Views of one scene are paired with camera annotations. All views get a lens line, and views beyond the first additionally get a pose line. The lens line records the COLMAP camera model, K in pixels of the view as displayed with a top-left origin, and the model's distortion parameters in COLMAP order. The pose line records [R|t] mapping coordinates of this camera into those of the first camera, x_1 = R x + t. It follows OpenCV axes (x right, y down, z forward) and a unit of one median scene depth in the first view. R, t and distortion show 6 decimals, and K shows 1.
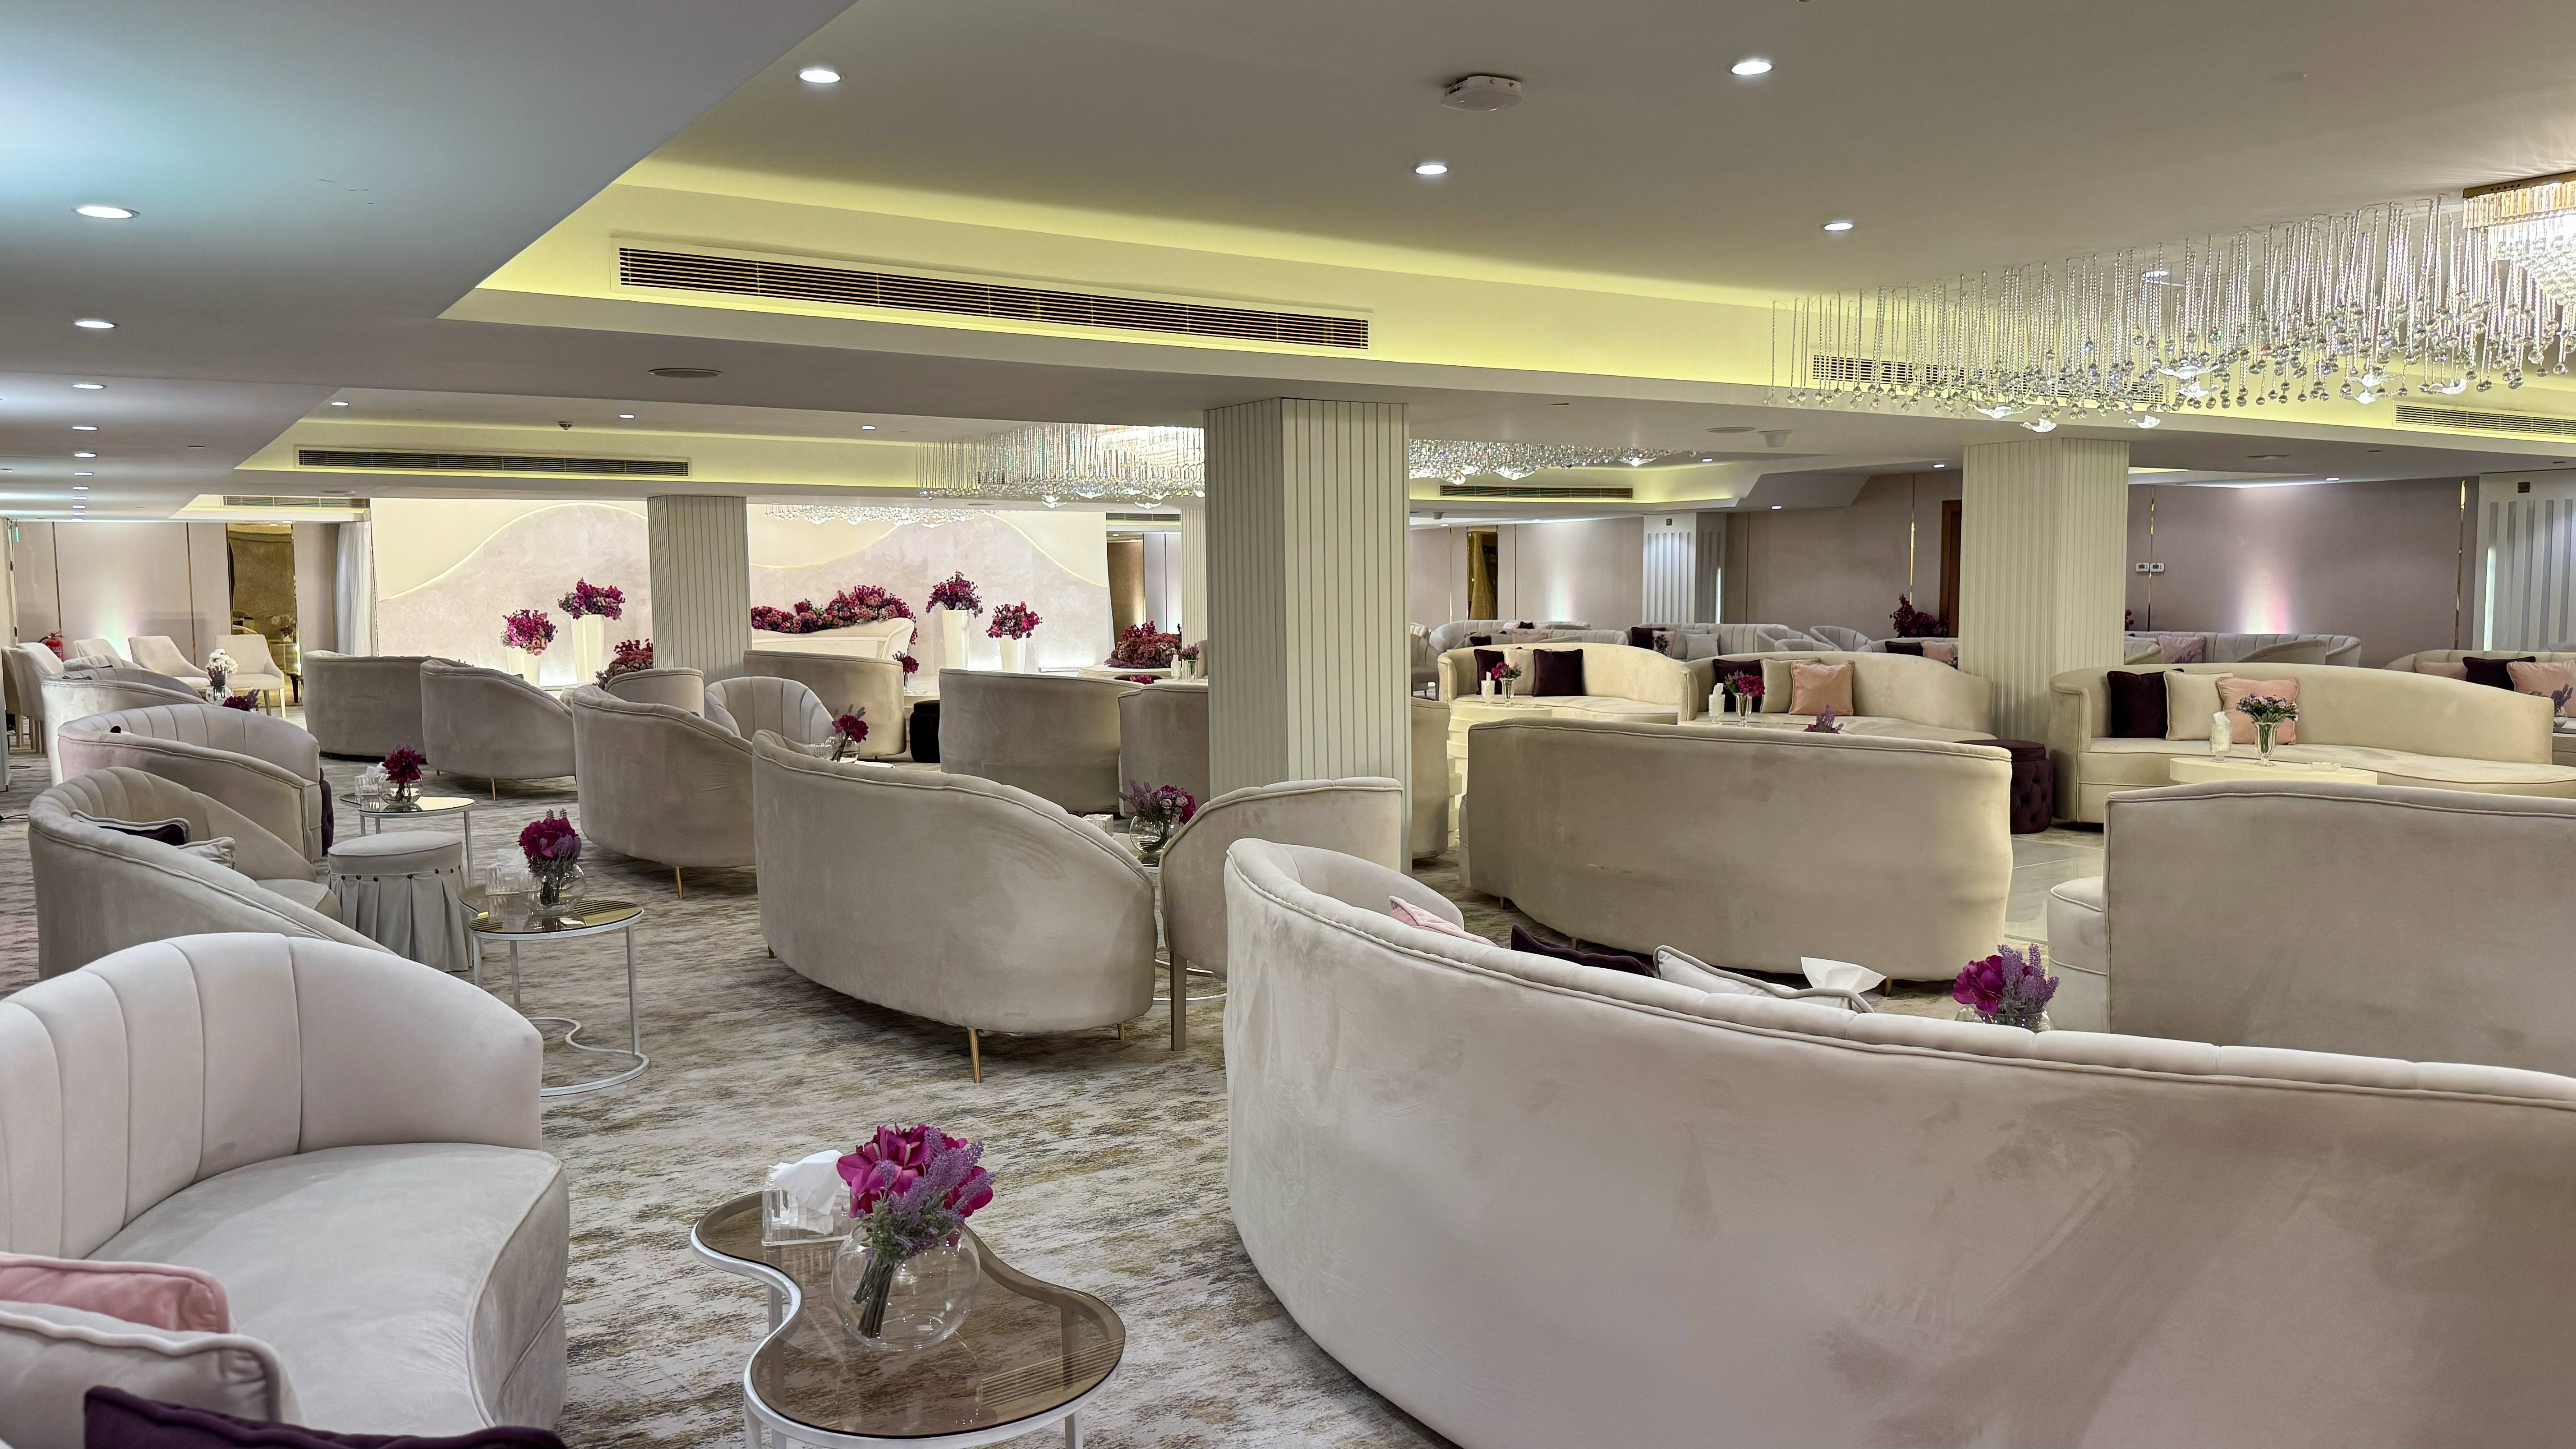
lens RADIAL K [[1801.7, 0, 1295.5], [0, 1801.7, 684.2], [0, 0, 1]] dist [0.071298, -0.088190]
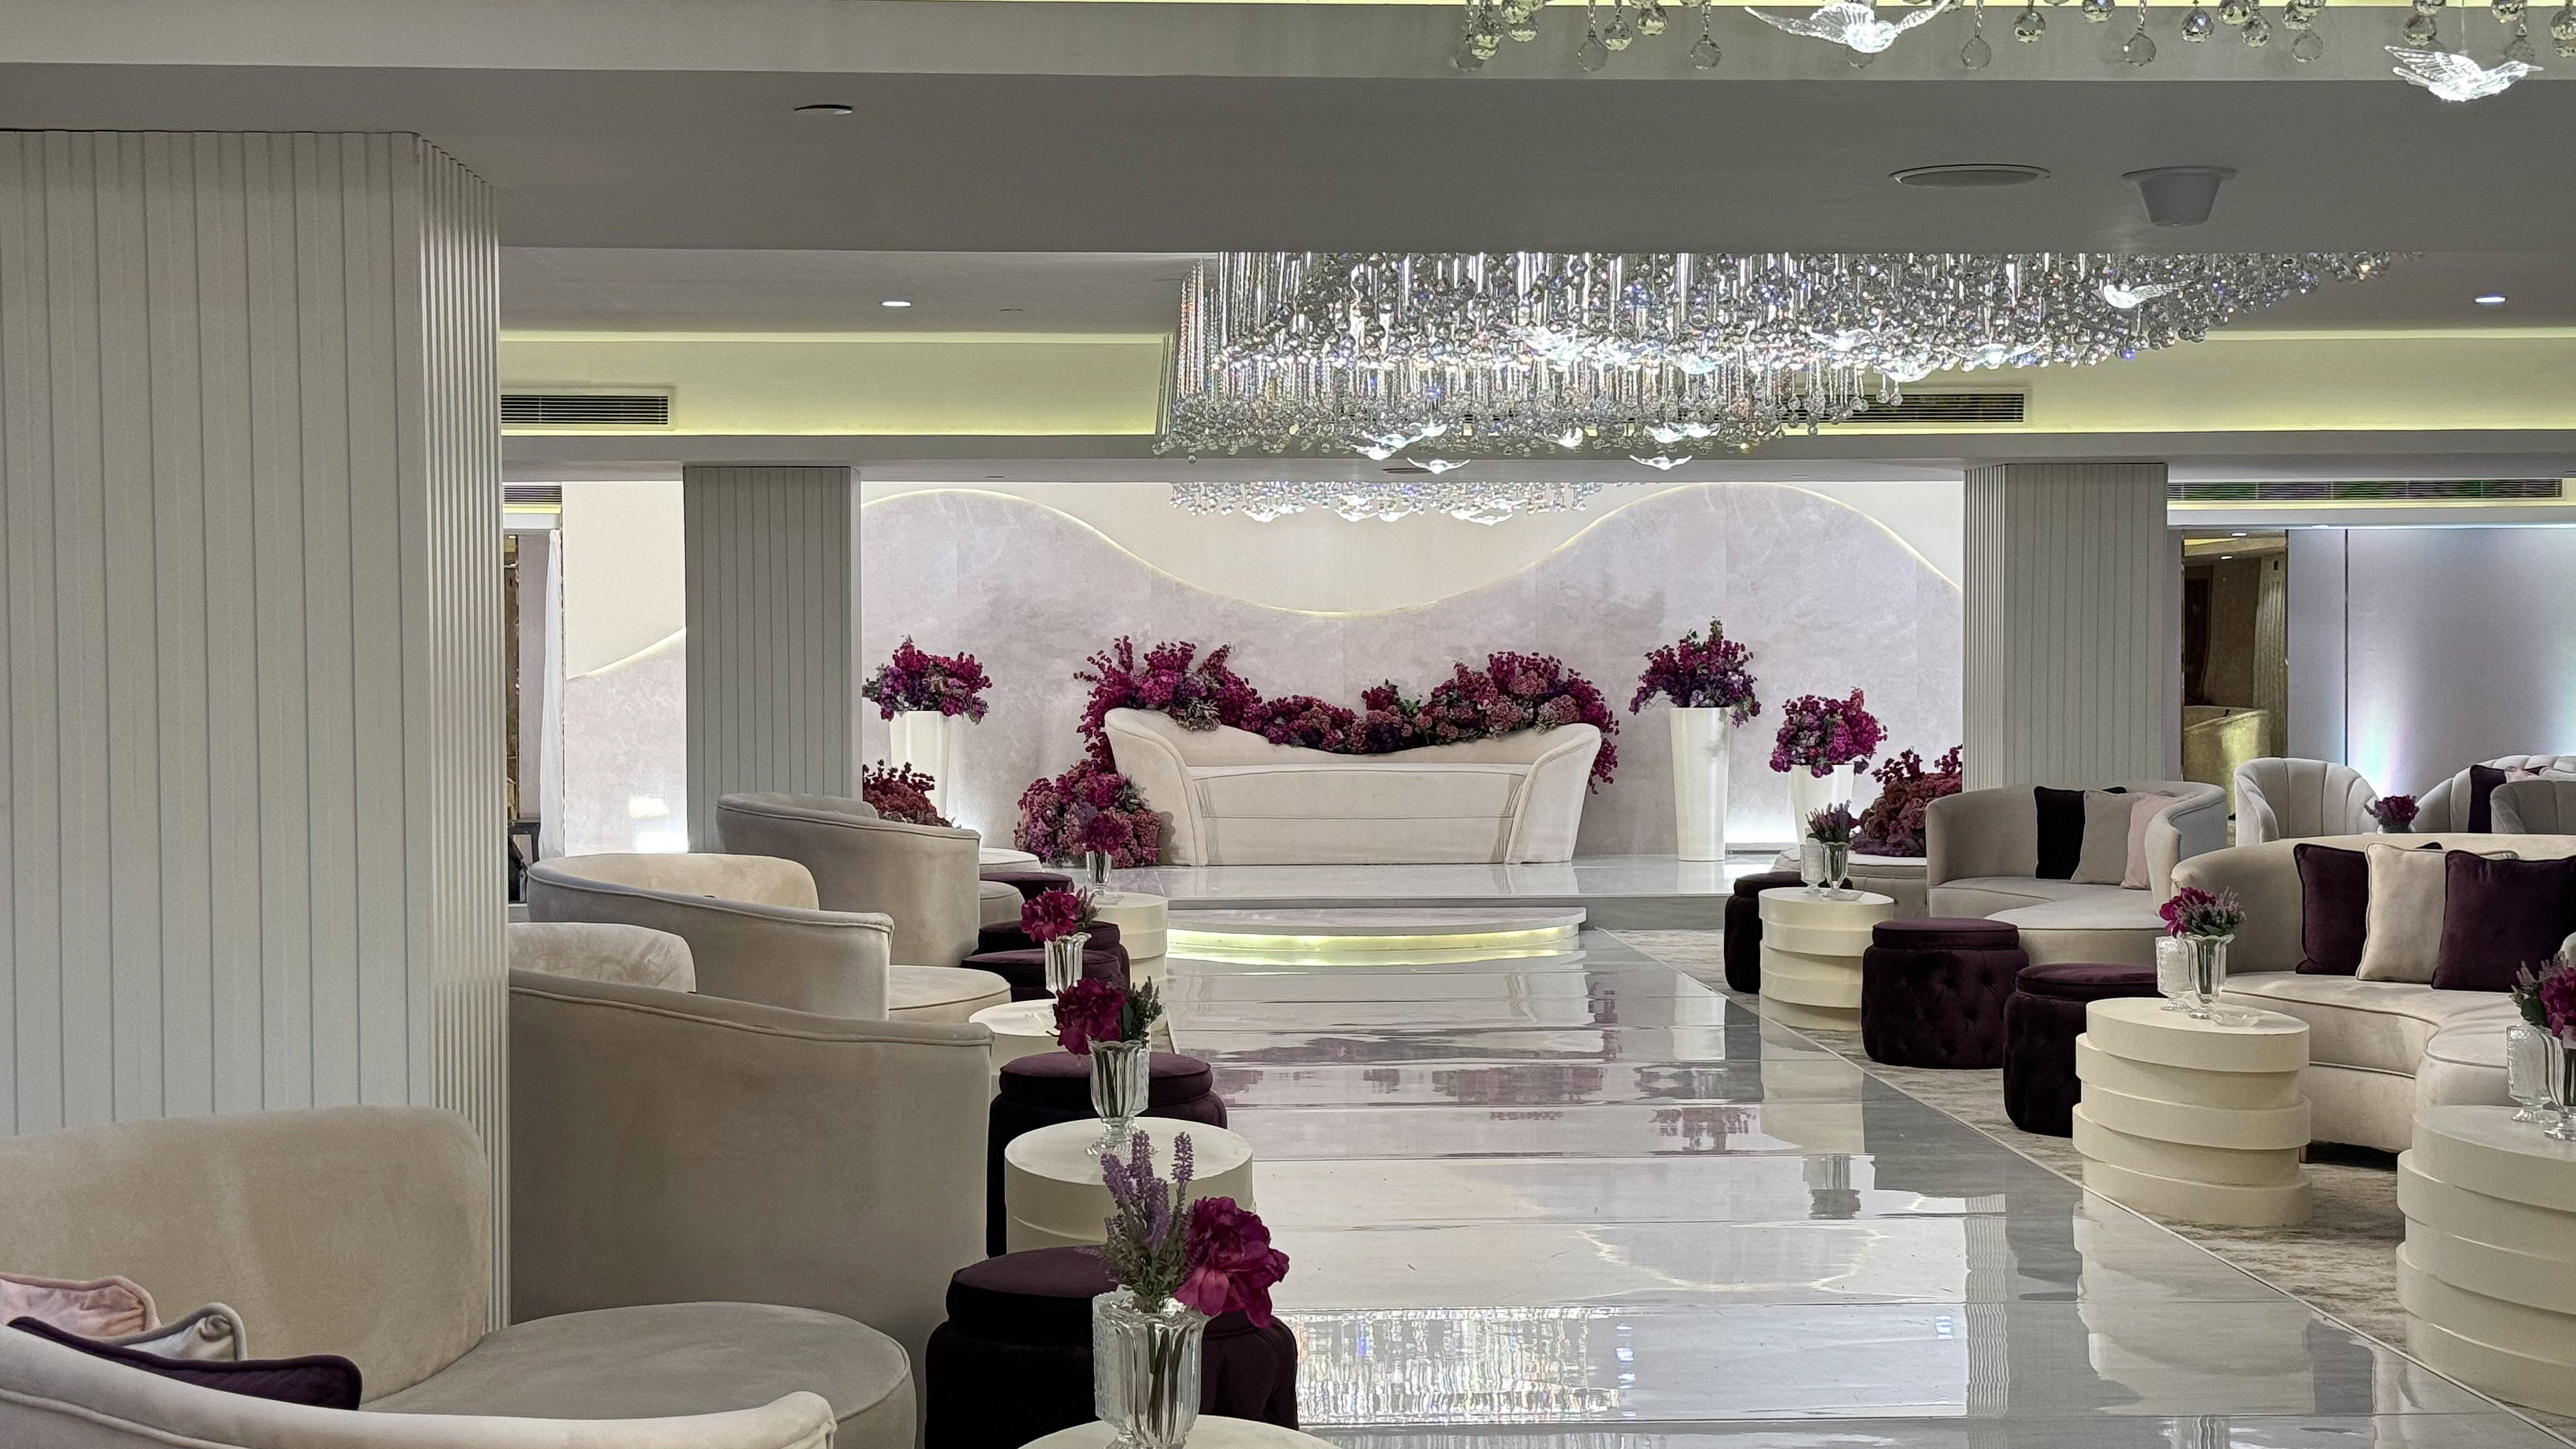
lens RADIAL K [[3636.3, 0, 1306.0], [0, 3636.3, 654.4], [0, 0, 1]] dist [0.136789, 0.000000]
pose [[0.868982, 0.006869, -0.494796, 0.178029], [-0.032109, 0.998579, -0.042530, -0.013227], [0.493800, 0.052845, 0.867968, 0.170721]]
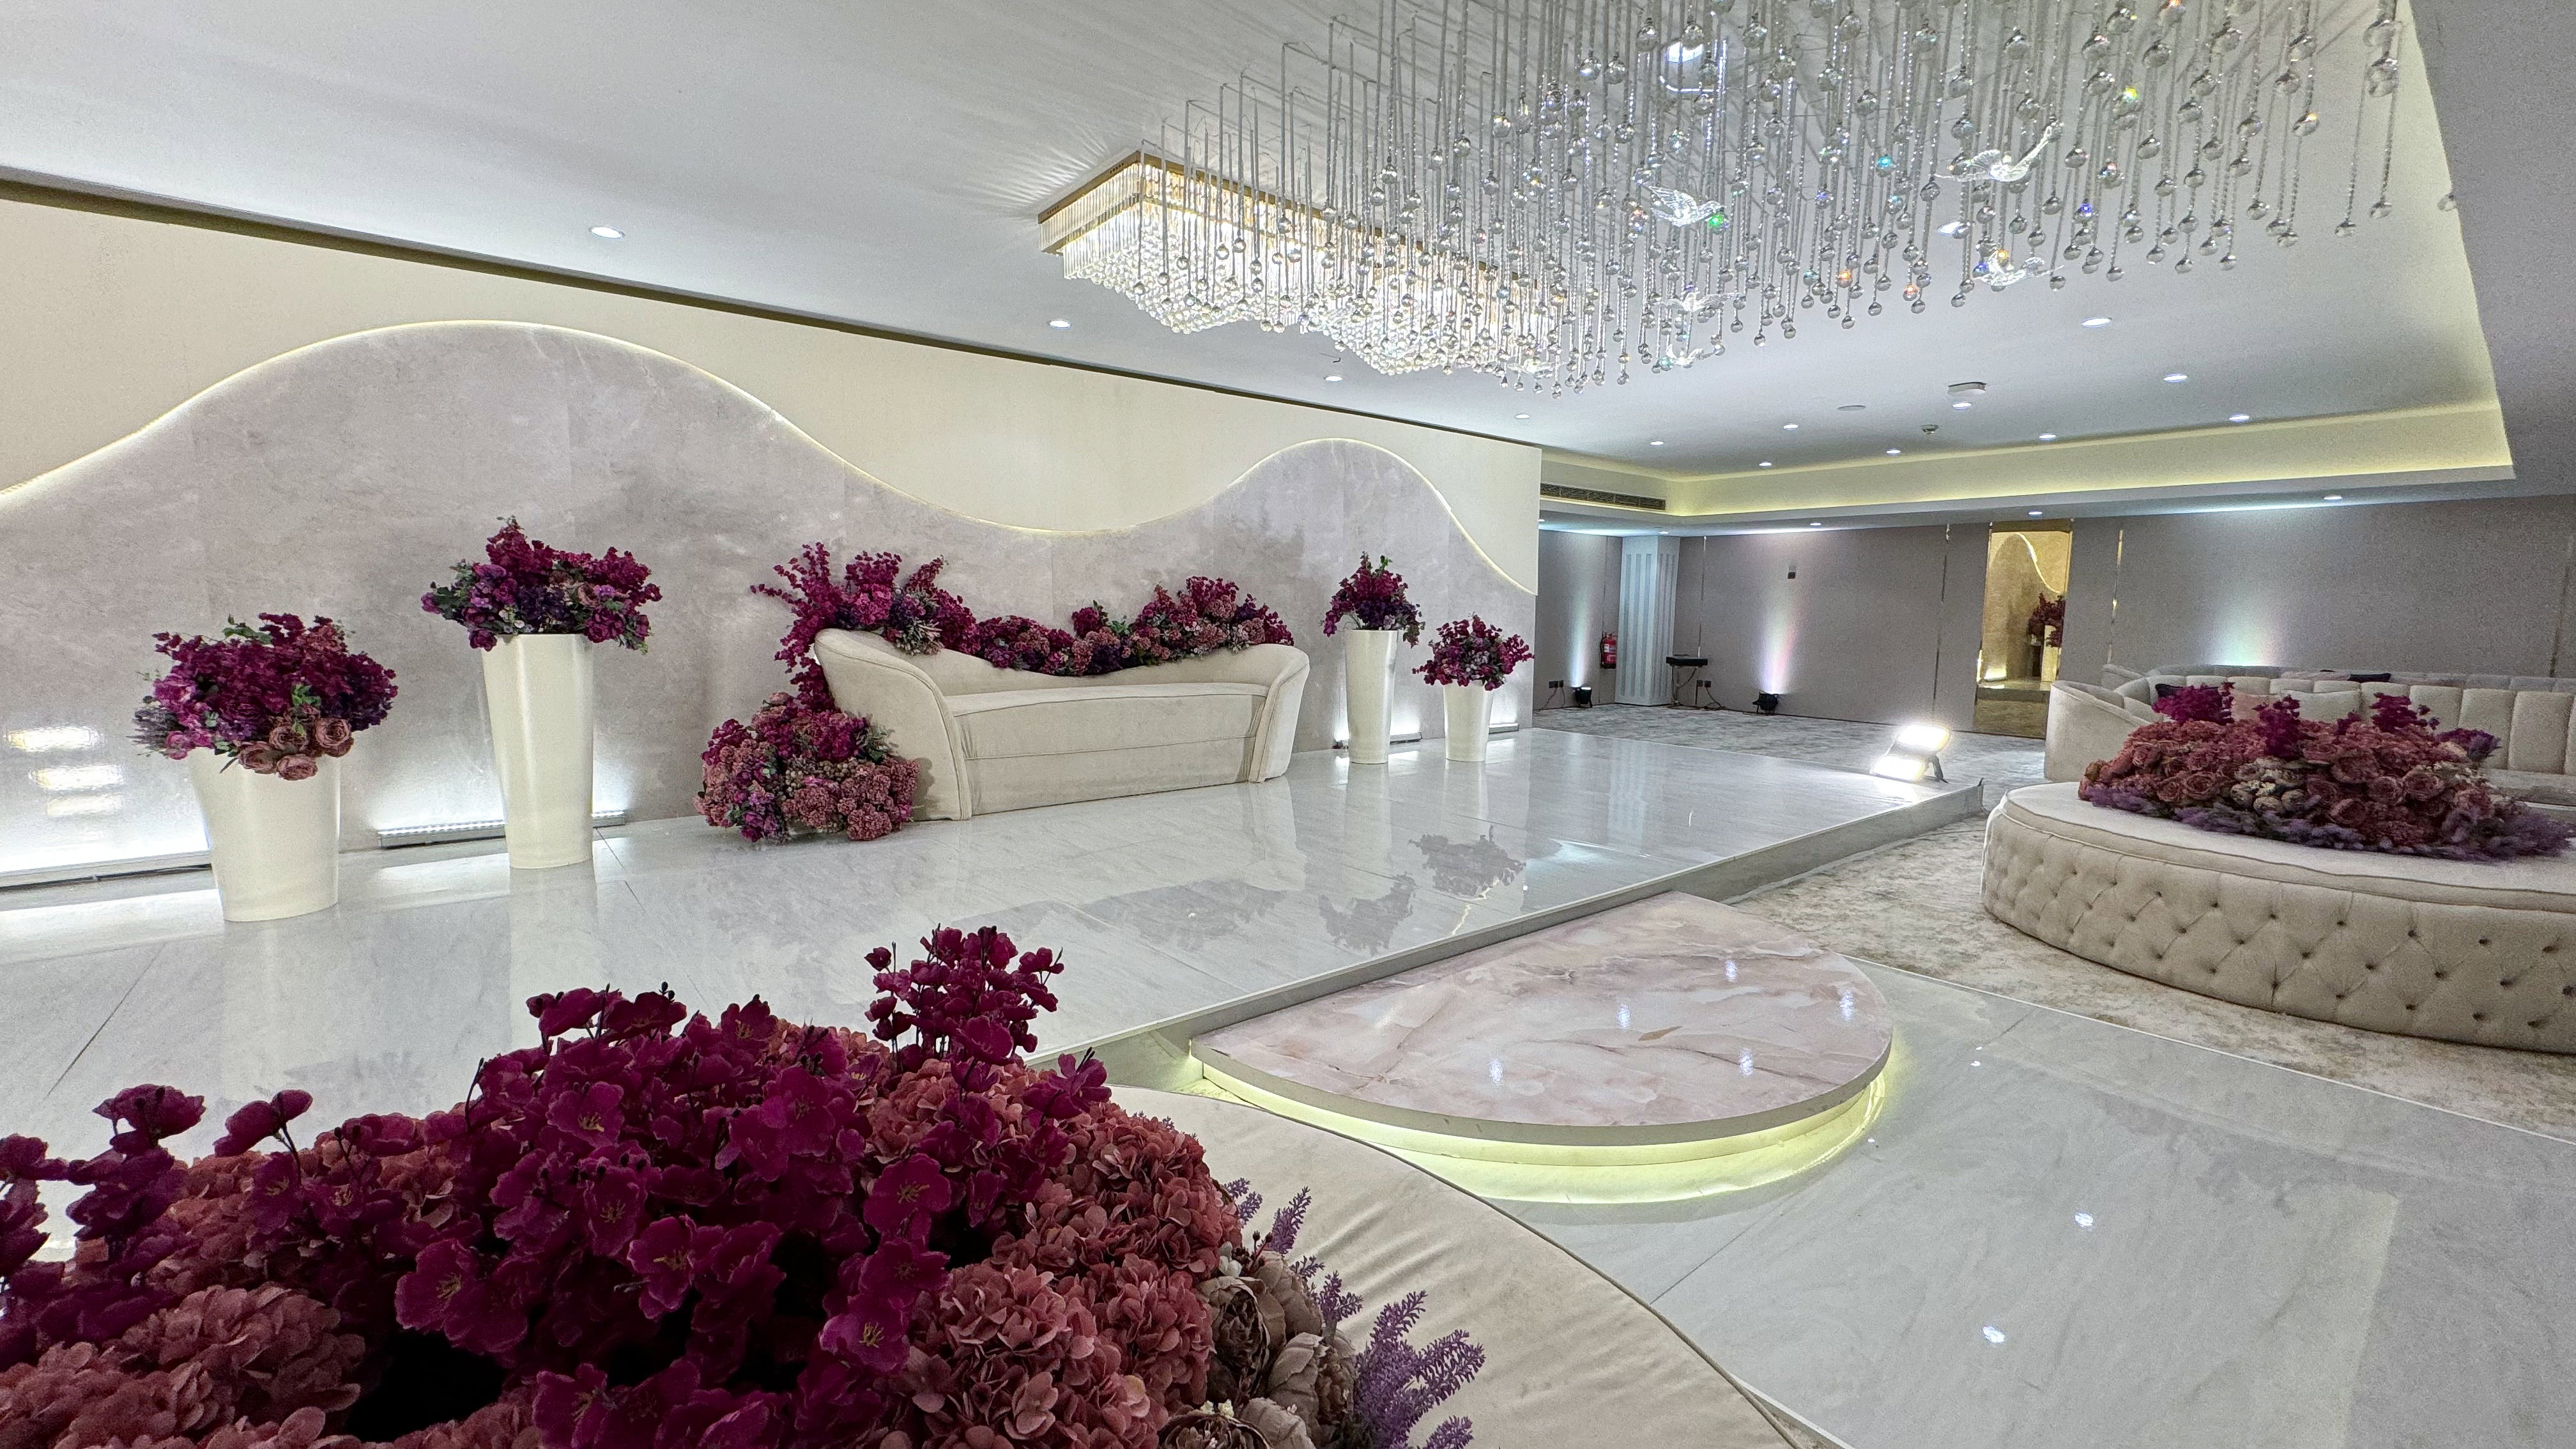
lens RADIAL K [[1033.4, 0, 1292.0], [0, 1033.4, 715.3], [0, 0, 1]] dist [0.001927, 0.000618]
pose [[0.994453, 0.011490, 0.104548, -0.247316], [-0.016559, 0.998722, 0.047745, -0.031387], [-0.103866, -0.049211, 0.993373, 0.726131]]
